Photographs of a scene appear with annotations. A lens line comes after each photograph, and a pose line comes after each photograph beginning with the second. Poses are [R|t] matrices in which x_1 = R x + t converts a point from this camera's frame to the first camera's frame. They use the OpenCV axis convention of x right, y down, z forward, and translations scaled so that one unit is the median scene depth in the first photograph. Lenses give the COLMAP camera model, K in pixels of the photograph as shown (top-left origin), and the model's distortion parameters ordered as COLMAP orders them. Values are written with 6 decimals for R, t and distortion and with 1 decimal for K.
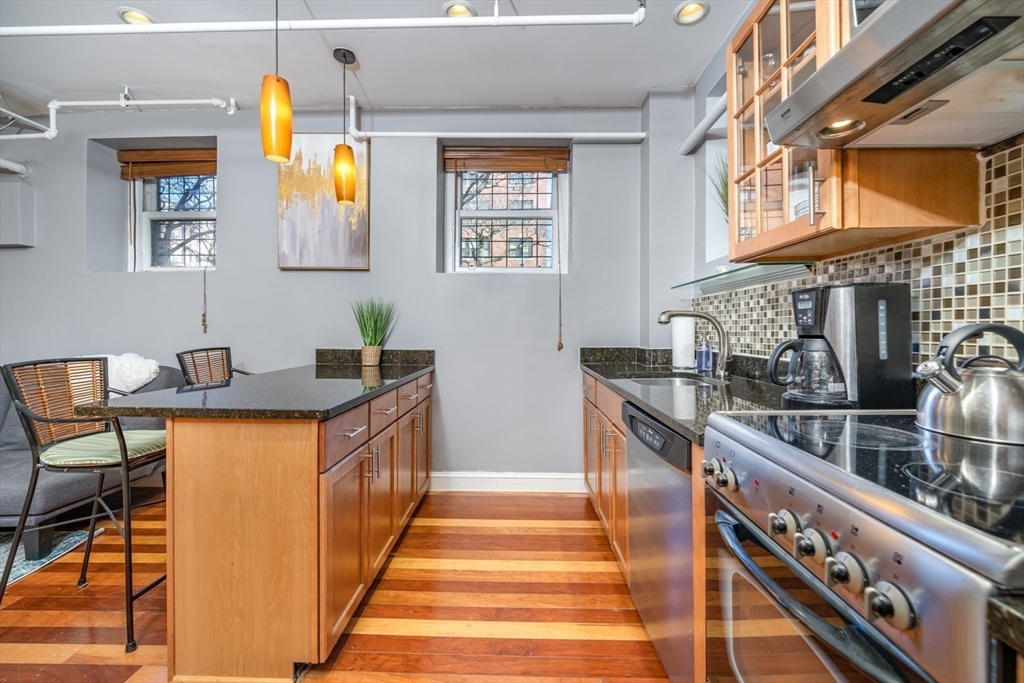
lens RADIAL K [[423.4, 0, 513.3], [0, 423.4, 331.8], [0, 0, 1]] dist [0.000092, 0.000016]
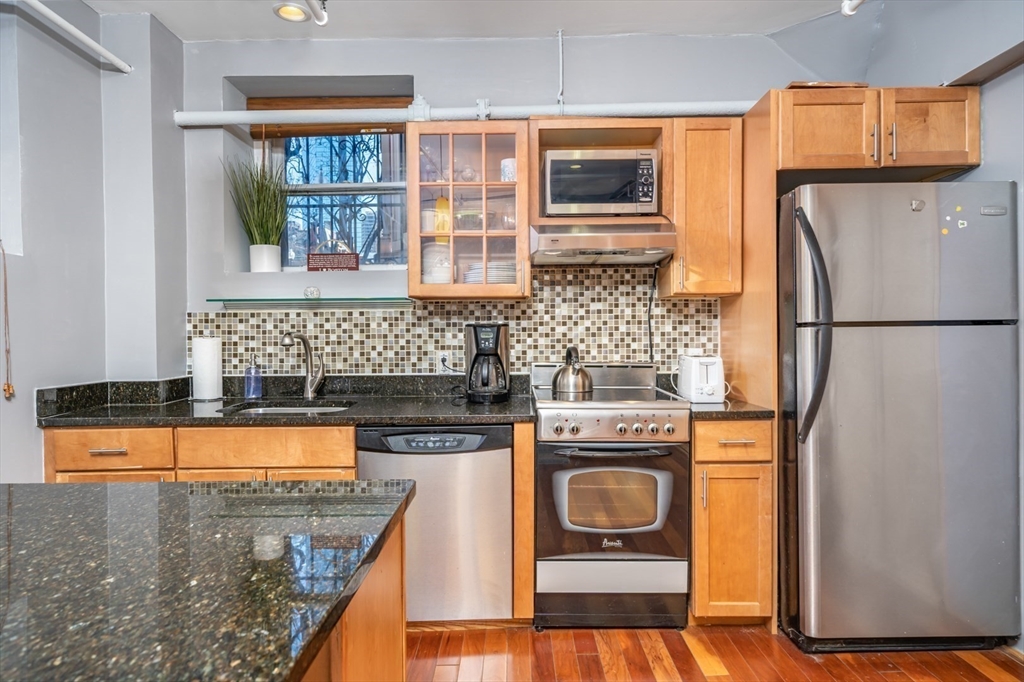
lens RADIAL K [[618.9, 0, 511.6], [0, 618.9, 339.8], [0, 0, 1]] dist [-0.000114, -0.000074]
pose [[-0.017019, -0.006508, 0.999834, -1.157165], [0.013875, 0.999881, 0.006745, -0.041955], [-0.999759, 0.013987, -0.016927, 0.661962]]
